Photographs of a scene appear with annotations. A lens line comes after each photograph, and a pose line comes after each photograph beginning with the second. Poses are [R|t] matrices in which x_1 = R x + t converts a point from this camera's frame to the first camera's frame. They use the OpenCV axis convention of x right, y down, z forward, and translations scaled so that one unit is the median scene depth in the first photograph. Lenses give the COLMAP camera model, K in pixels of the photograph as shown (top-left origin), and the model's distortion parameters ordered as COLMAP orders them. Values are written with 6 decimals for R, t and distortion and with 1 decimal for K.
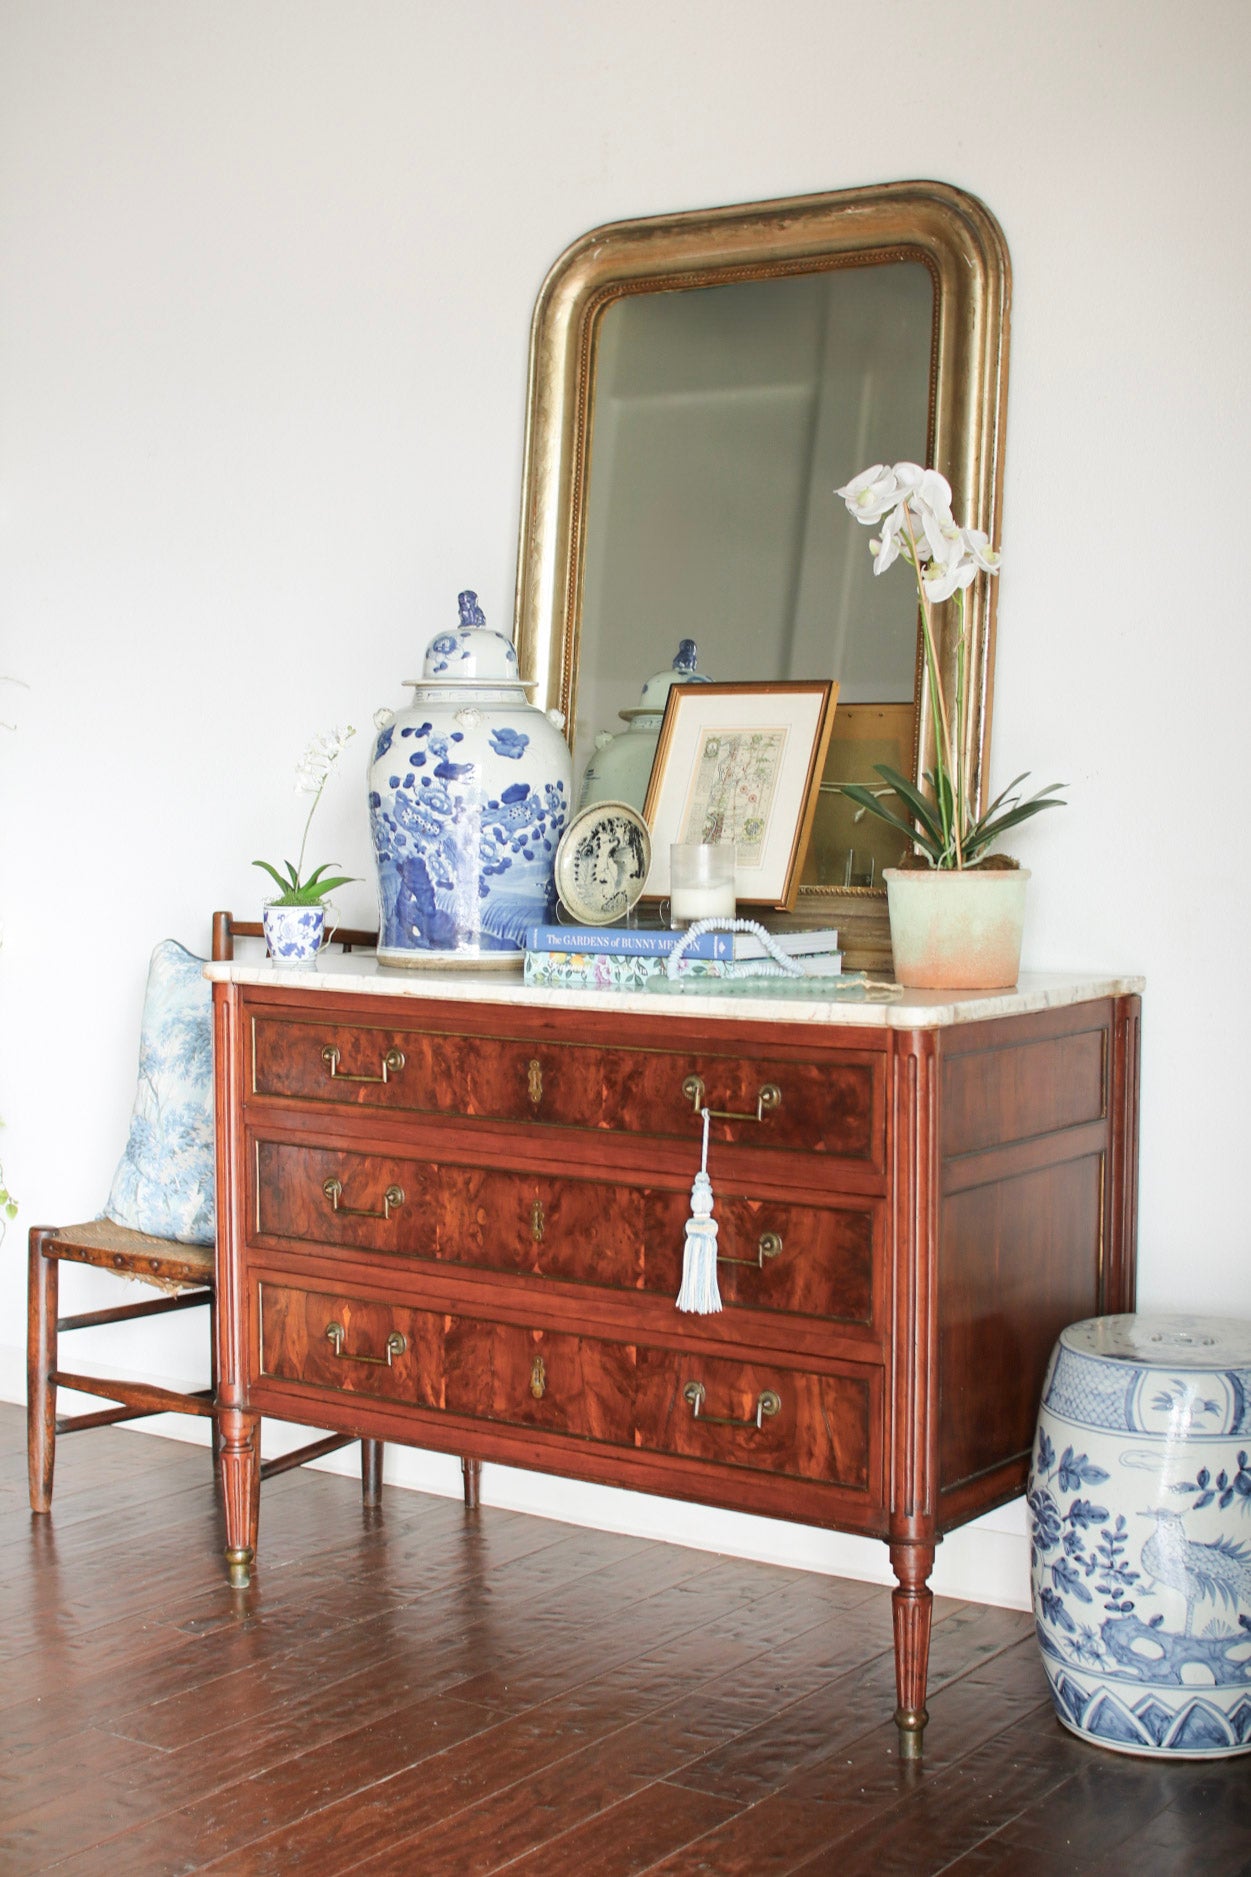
lens RADIAL K [[2680.7, 0, 625.5], [0, 2680.7, 938.5], [0, 0, 1]] dist [-0.178041, 0.227894]
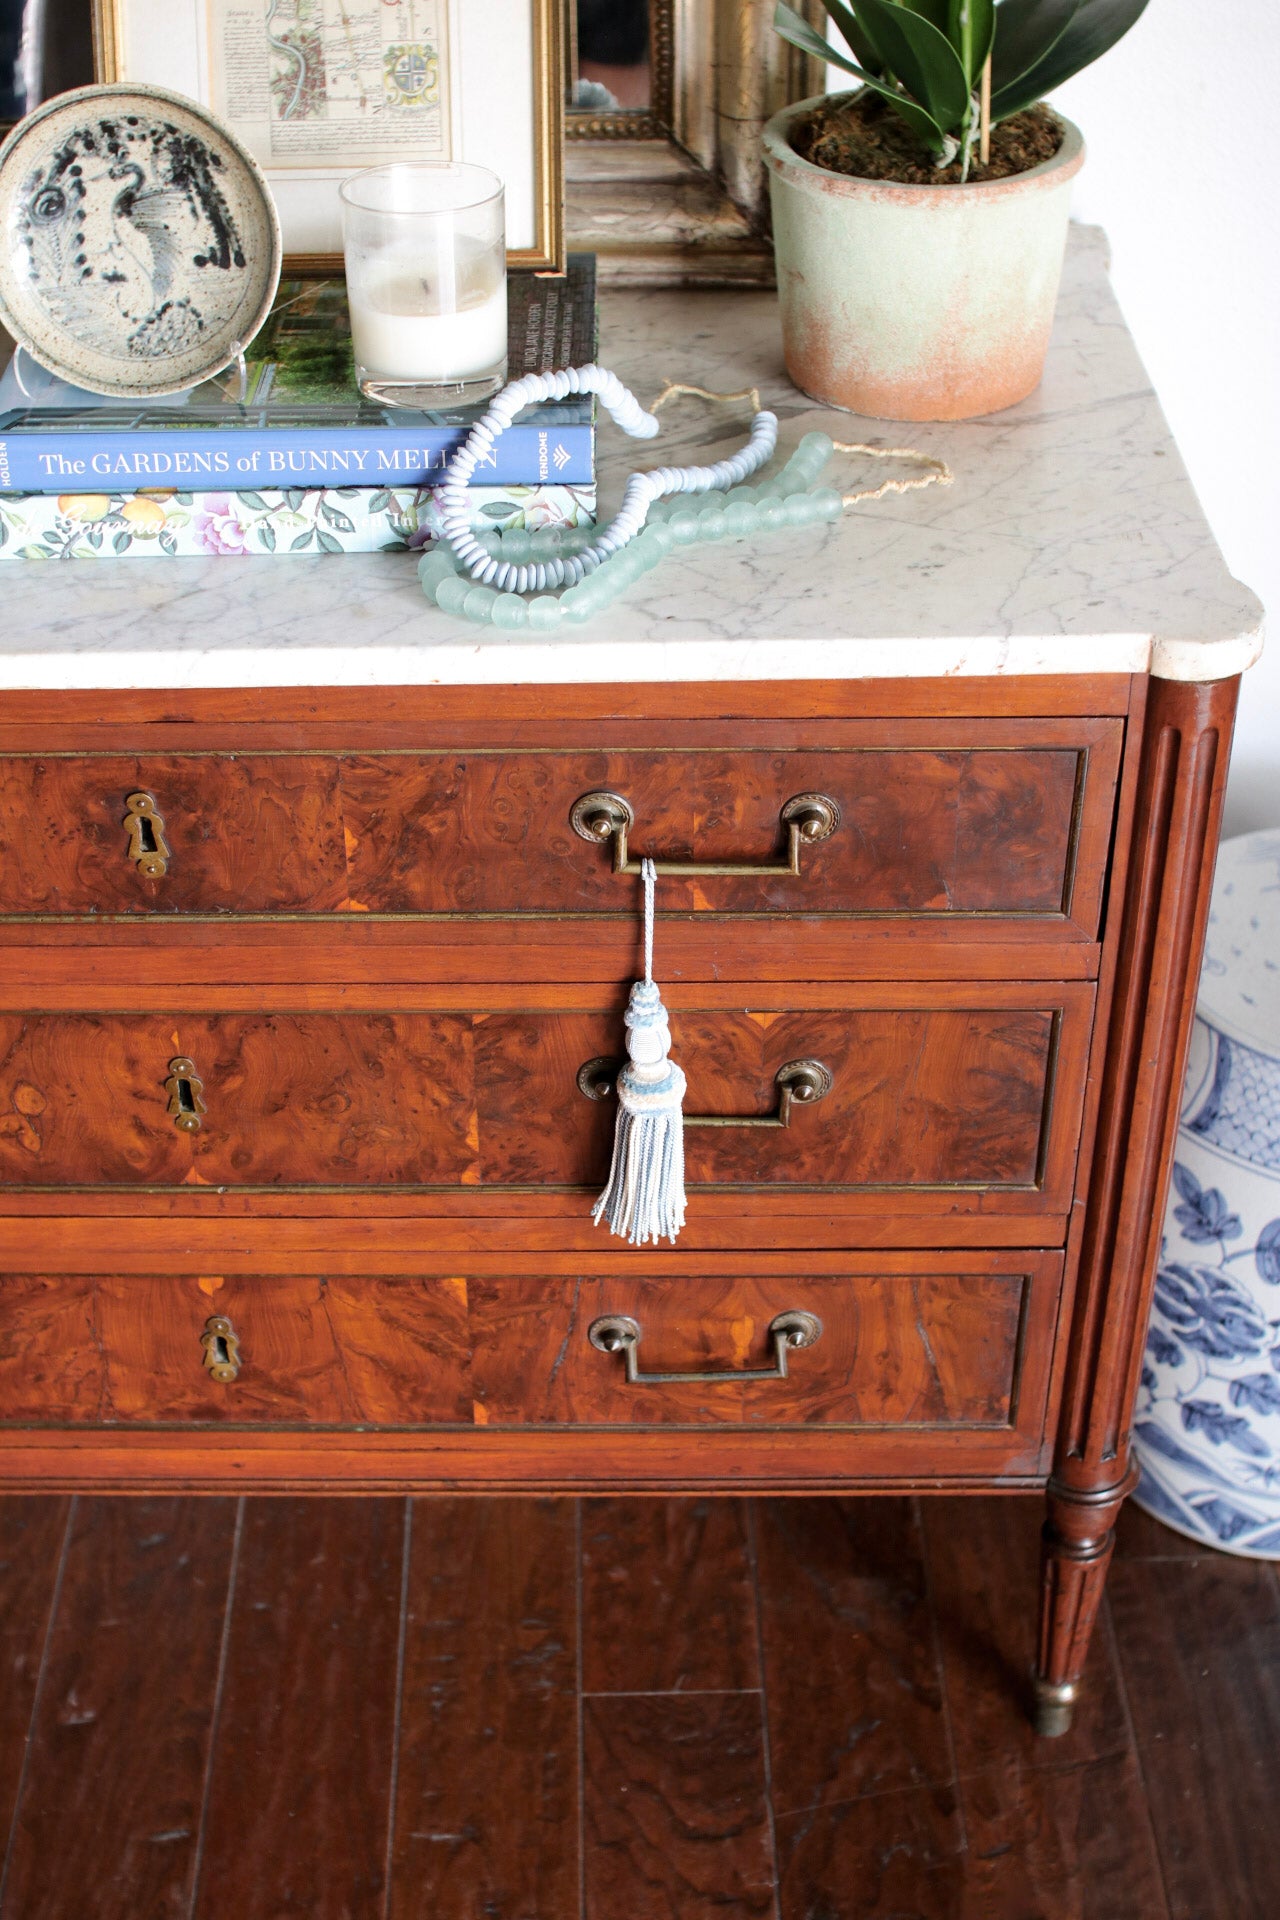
lens RADIAL K [[2680.5, 0, 640.0], [0, 2680.5, 960.0], [0, 0, 1]] dist [-0.186043, 0.266801]
pose [[0.806686, -0.353206, 0.473818, -0.173756], [0.043662, 0.835177, 0.548245, -0.153853], [-0.589366, -0.421574, 0.689147, 0.650755]]
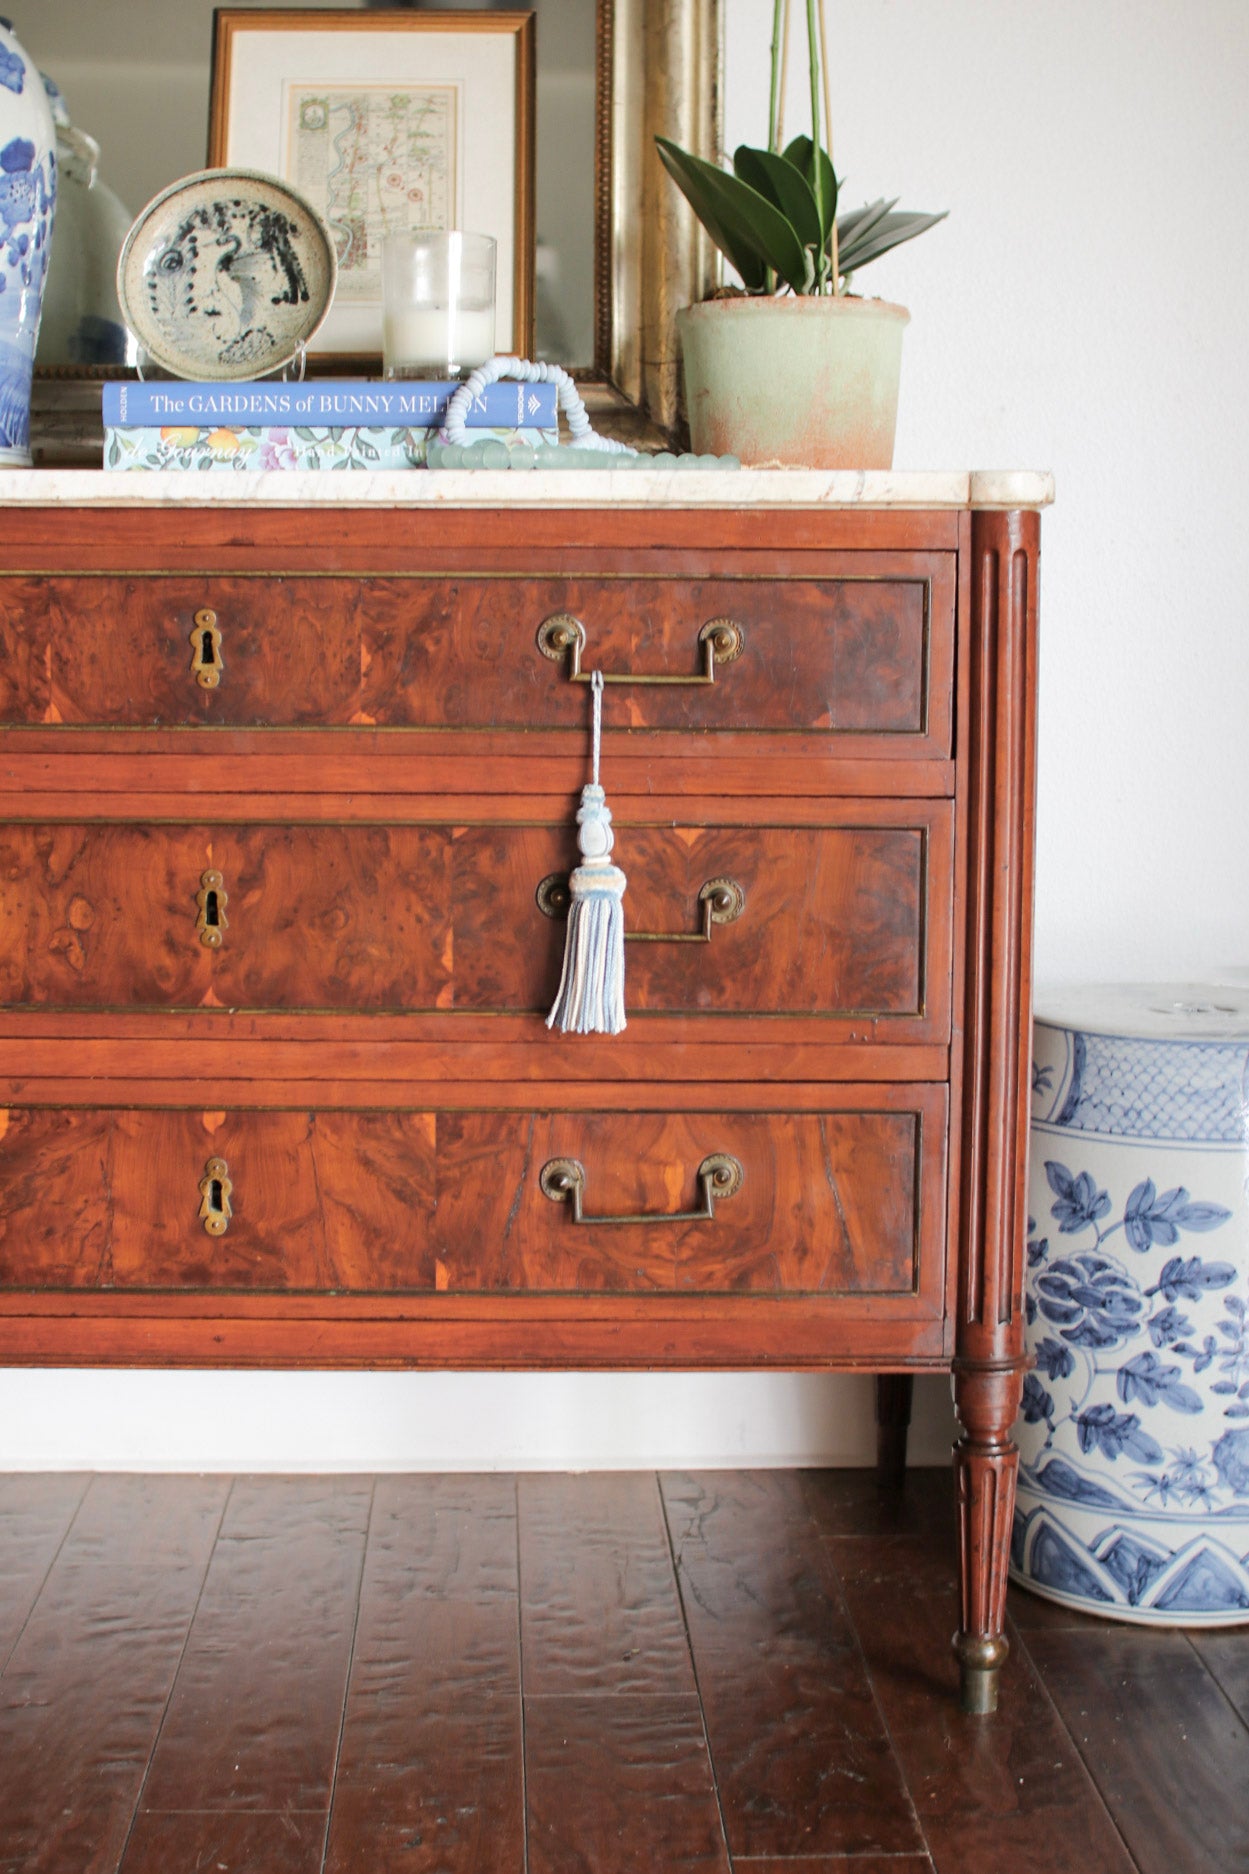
lens RADIAL K [[2676.4, 0, 624.5], [0, 2676.4, 937.0], [0, 0, 1]] dist [-0.178041, 0.227894]
pose [[0.791521, -0.067970, 0.607351, -0.293019], [0.033423, 0.997123, 0.068032, 0.076539], [-0.610228, -0.033549, 0.791515, 0.516033]]
